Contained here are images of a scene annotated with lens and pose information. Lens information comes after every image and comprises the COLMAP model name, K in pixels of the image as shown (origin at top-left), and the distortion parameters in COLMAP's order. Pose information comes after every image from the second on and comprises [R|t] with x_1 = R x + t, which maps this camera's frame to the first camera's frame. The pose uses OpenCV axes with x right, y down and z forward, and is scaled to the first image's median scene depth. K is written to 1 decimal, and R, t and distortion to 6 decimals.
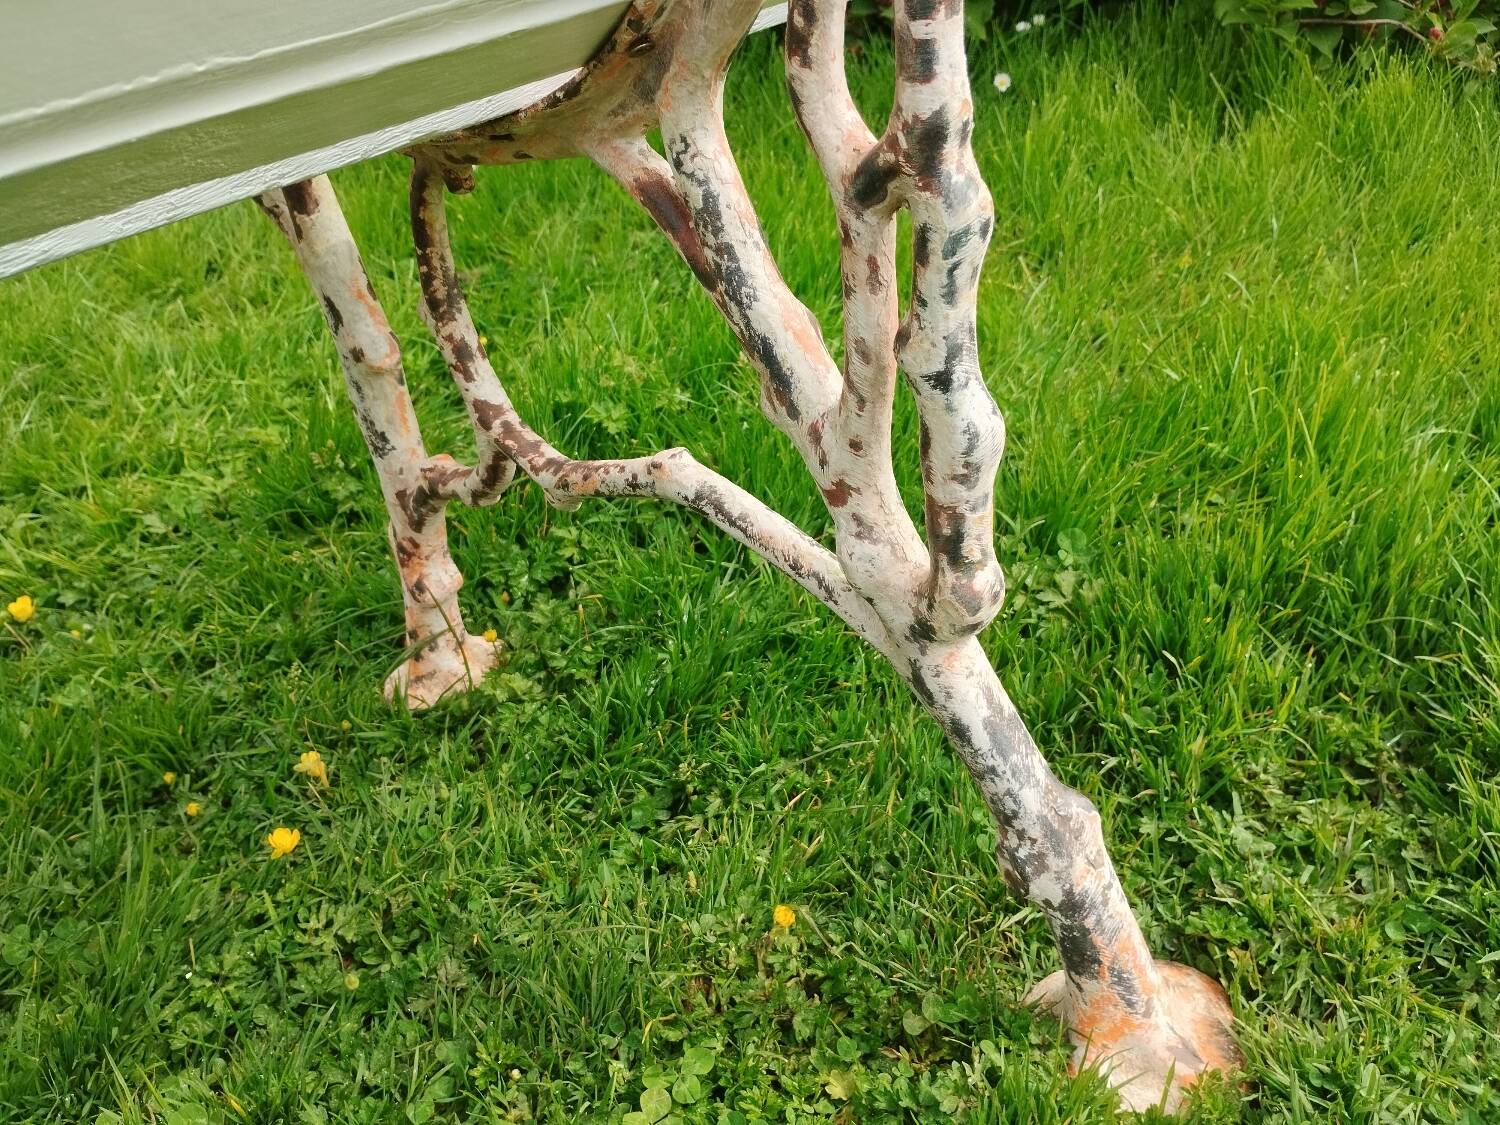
lens RADIAL K [[1304.4, 0, 747.9], [0, 1304.4, 557.3], [0, 0, 1]] dist [0.015512, 0.006814]
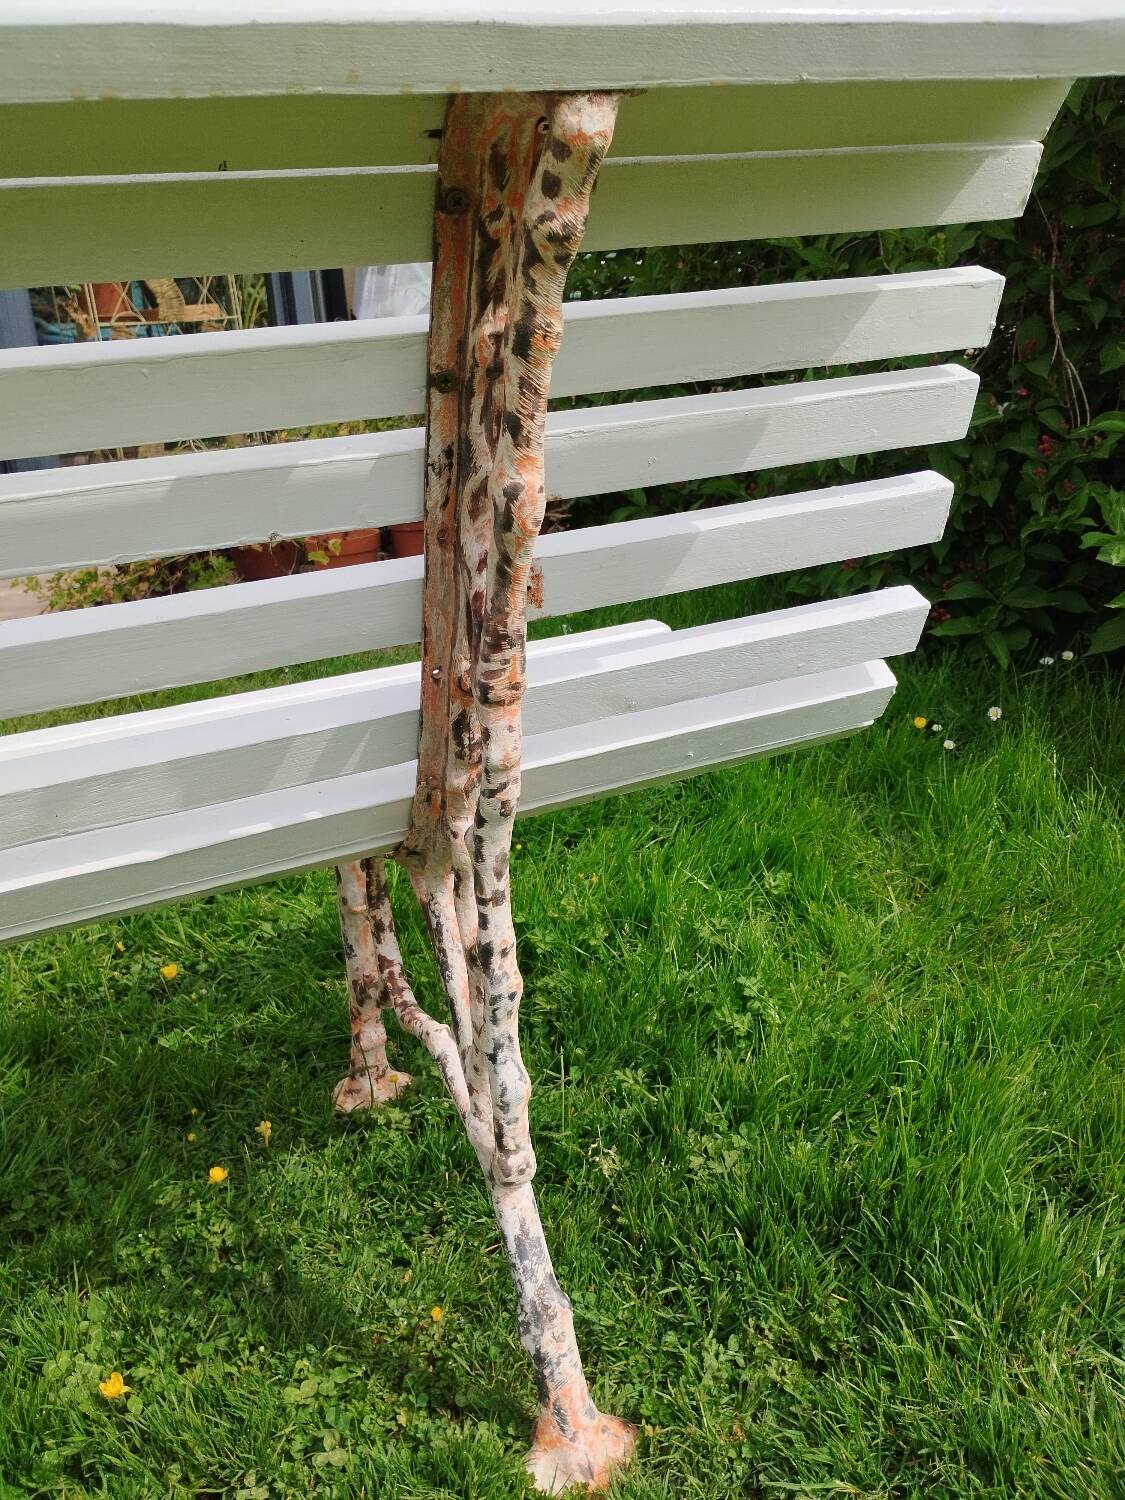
lens RADIAL K [[1284.8, 0, 576.3], [0, 1284.8, 736.1], [0, 0, 1]] dist [0.064766, -0.091463]
pose [[0.926341, 0.200696, -0.318769, 0.552080], [-0.244365, 0.964190, -0.103071, -0.302900], [0.286668, 0.173375, 0.942212, -0.630785]]
